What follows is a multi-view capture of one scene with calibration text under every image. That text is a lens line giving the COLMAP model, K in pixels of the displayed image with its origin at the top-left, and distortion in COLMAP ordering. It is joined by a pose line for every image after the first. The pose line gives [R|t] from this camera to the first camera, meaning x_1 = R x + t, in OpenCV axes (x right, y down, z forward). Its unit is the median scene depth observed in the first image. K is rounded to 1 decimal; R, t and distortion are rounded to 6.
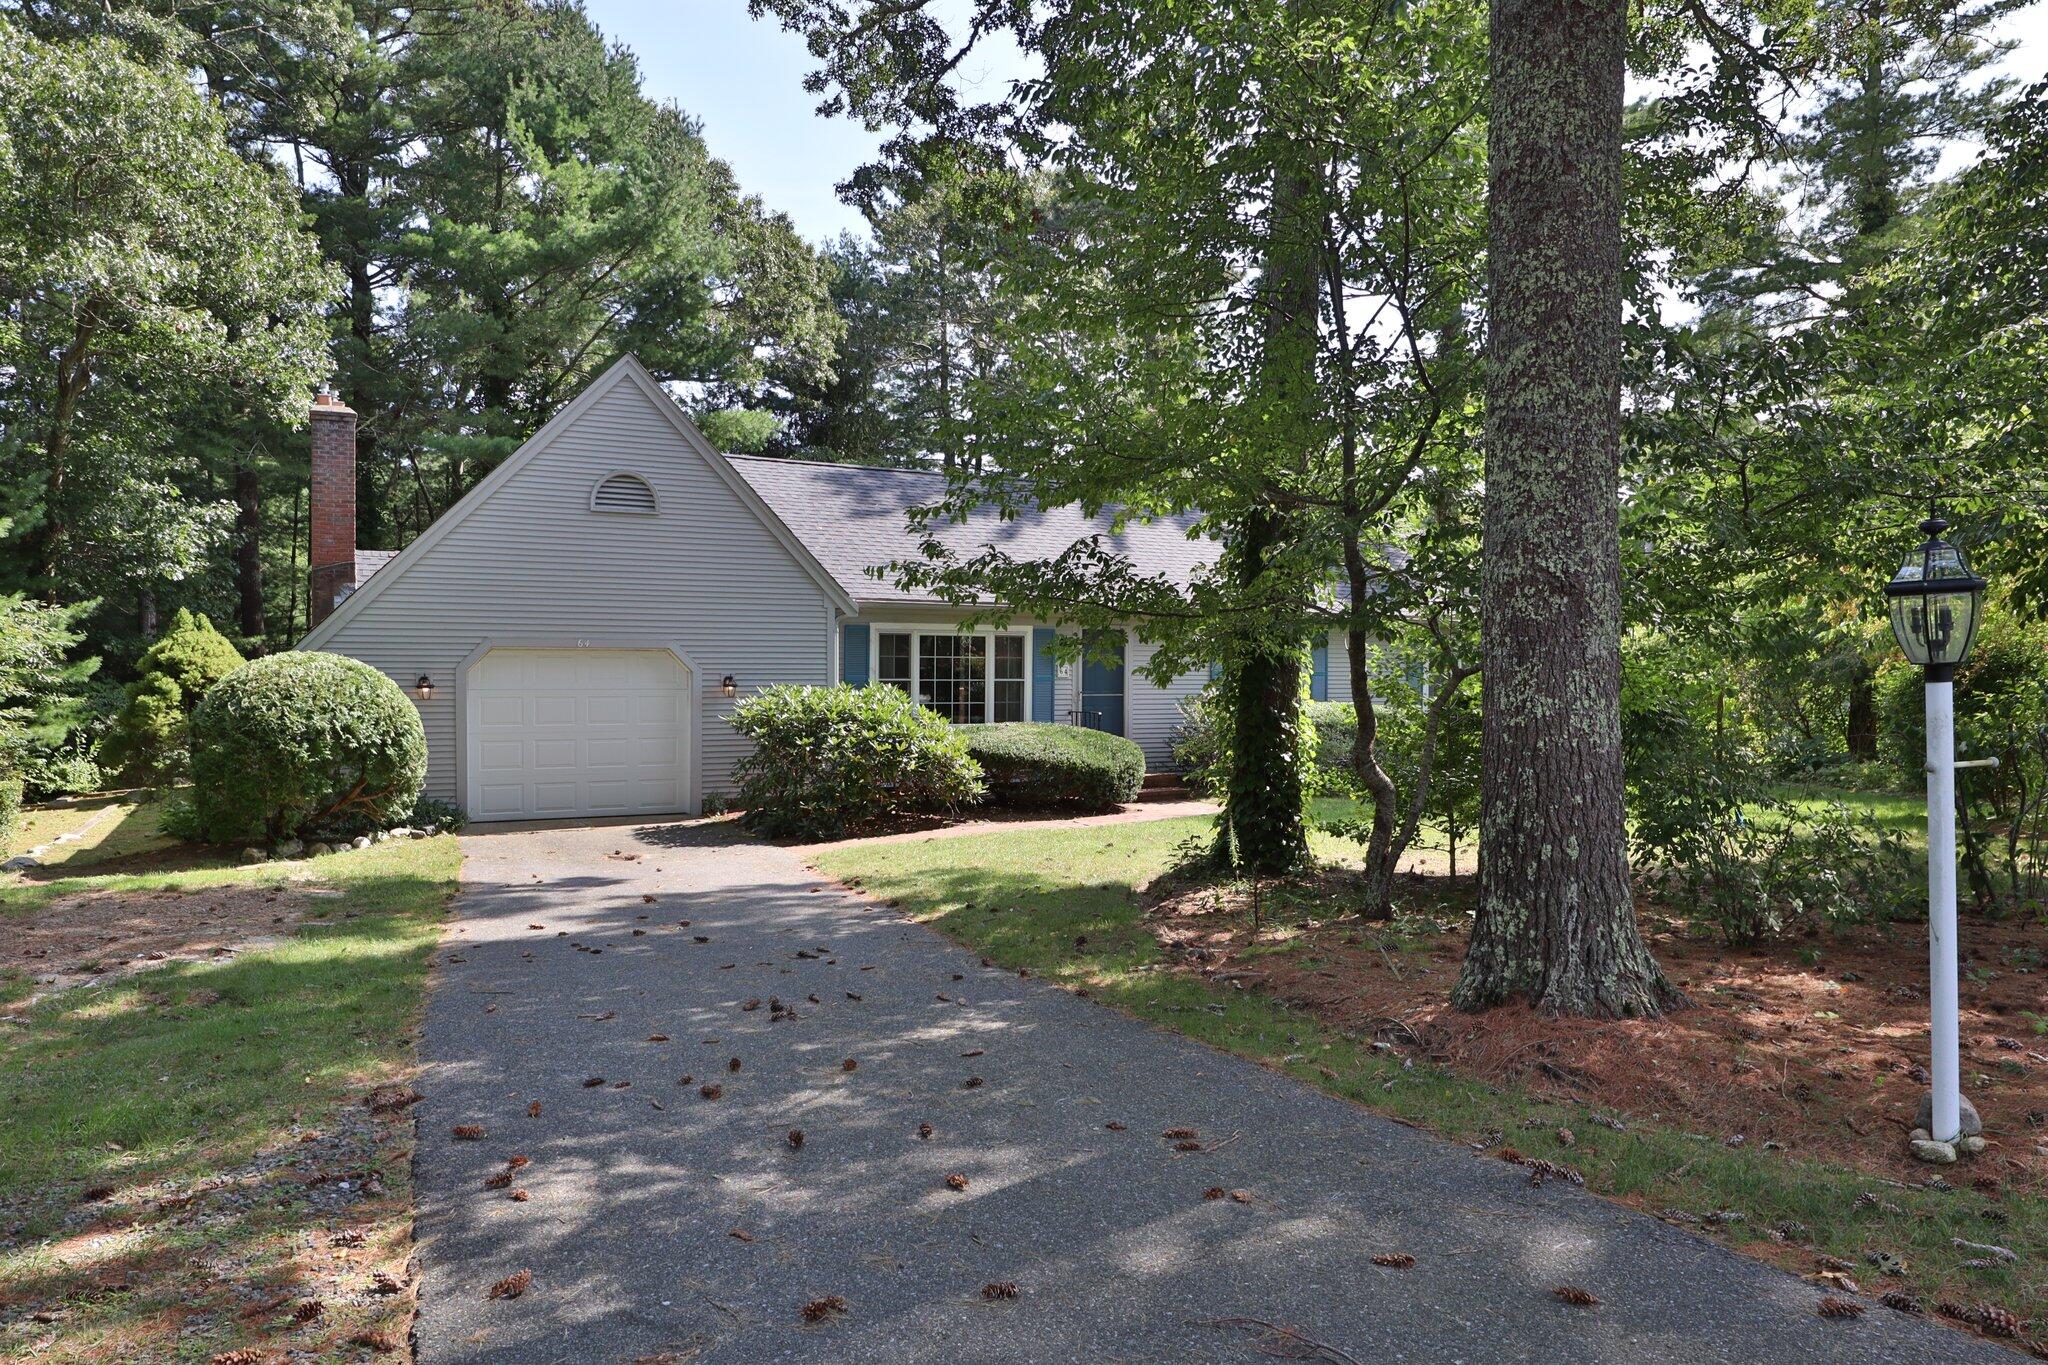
lens RADIAL K [[1400.9, 0, 1024.0], [0, 1400.9, 682.5], [0, 0, 1]] dist [-0.031917, 0.001945]
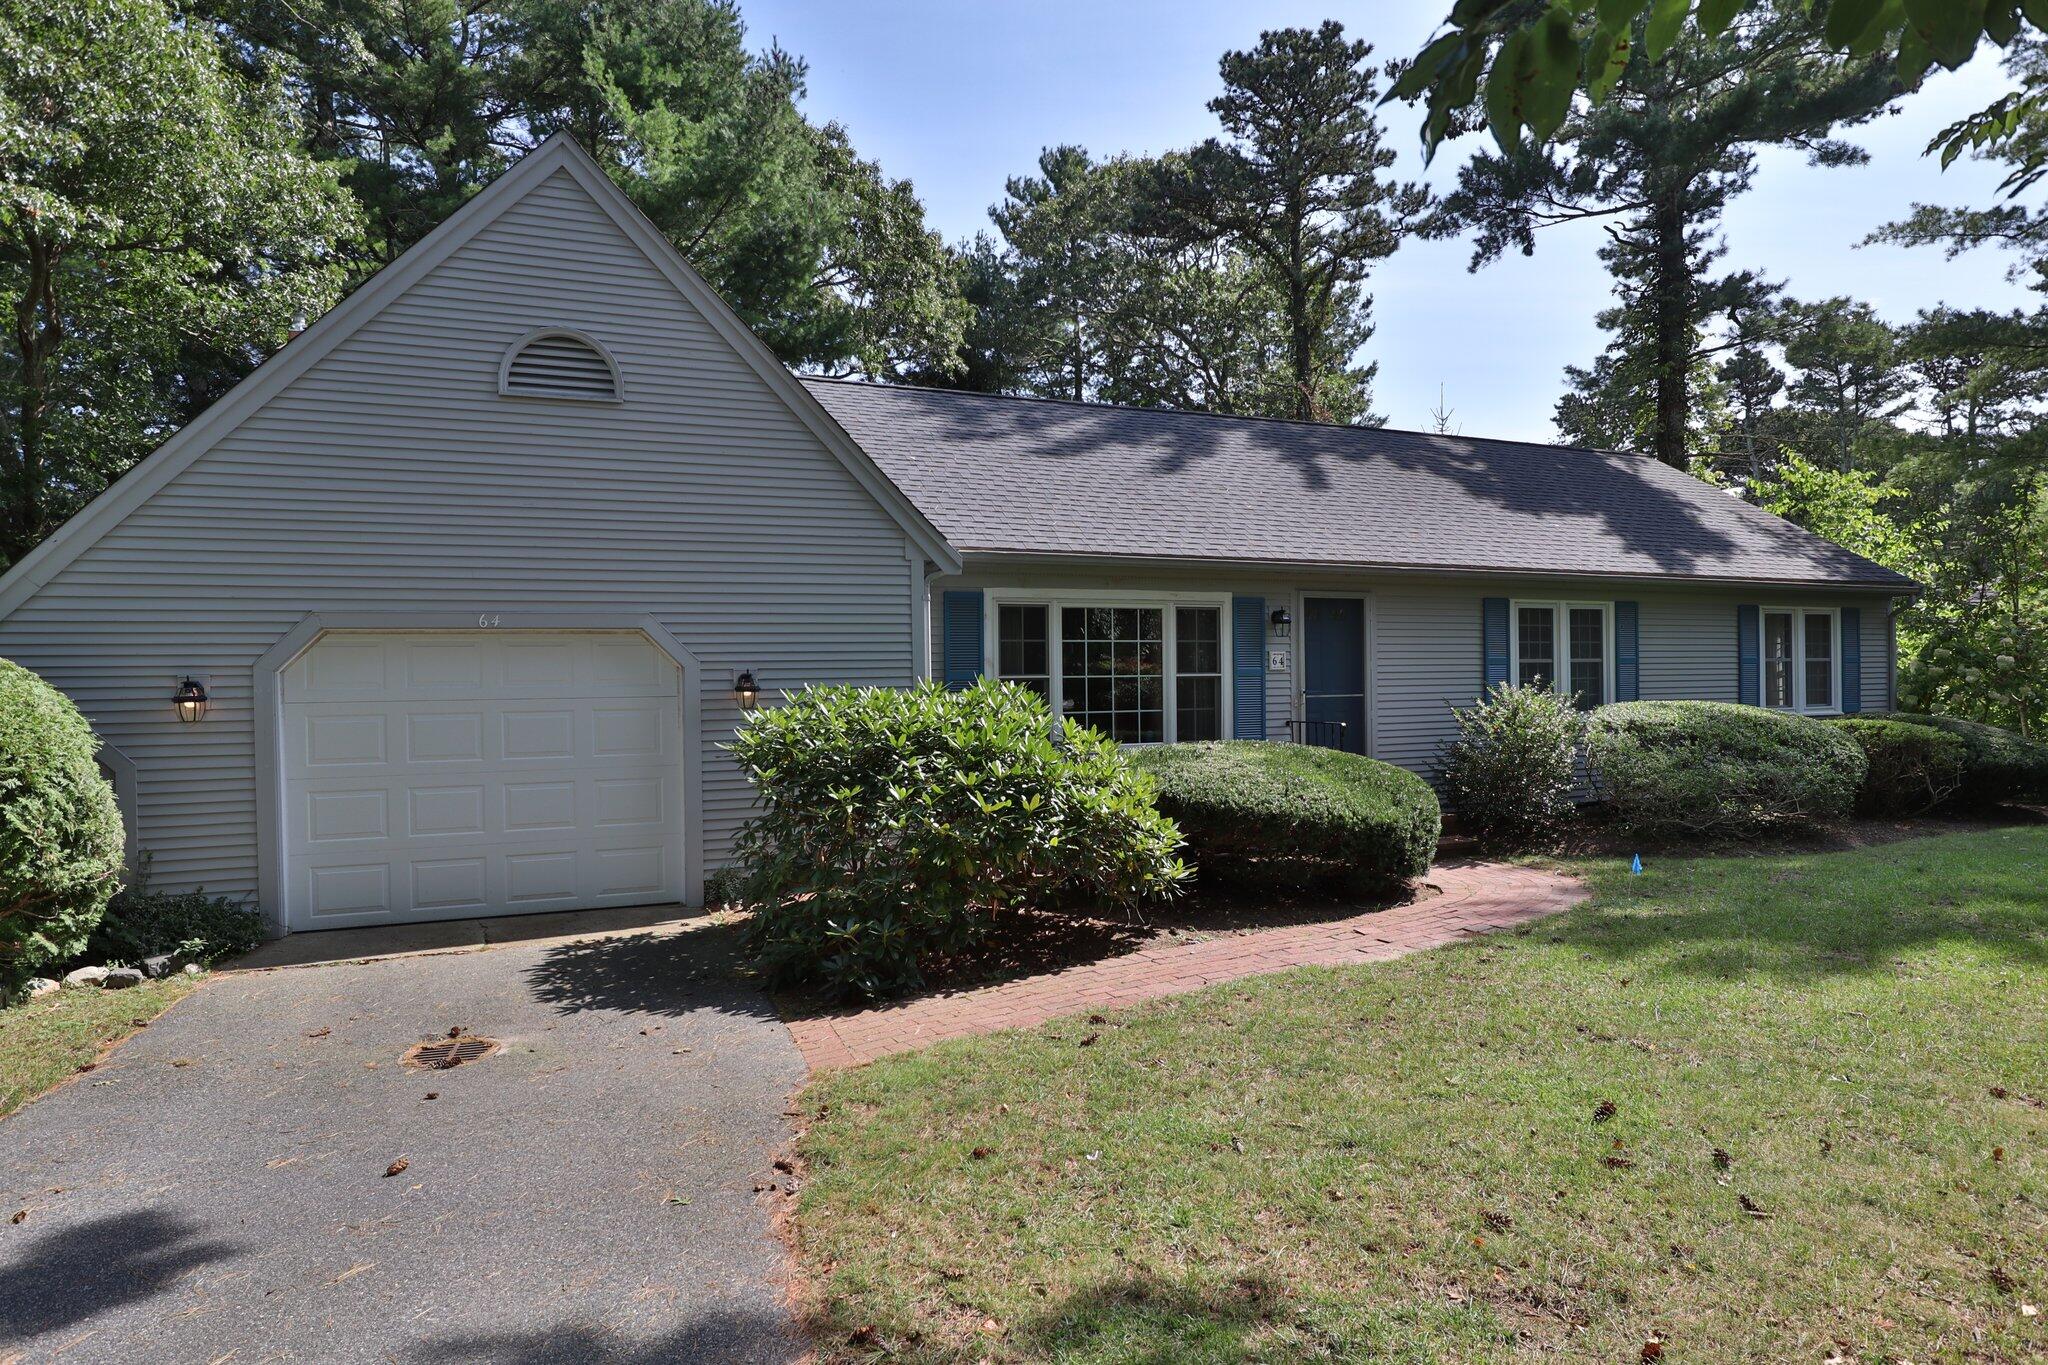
lens RADIAL K [[1160.3, 0, 1039.2], [0, 1160.3, 685.6], [0, 0, 1]] dist [-0.050180, 0.020789]
pose [[0.995782, -0.017456, -0.090073, -0.040428], [0.017122, 0.999843, -0.004477, 0.004777], [0.090137, 0.002916, 0.995925, 0.506851]]
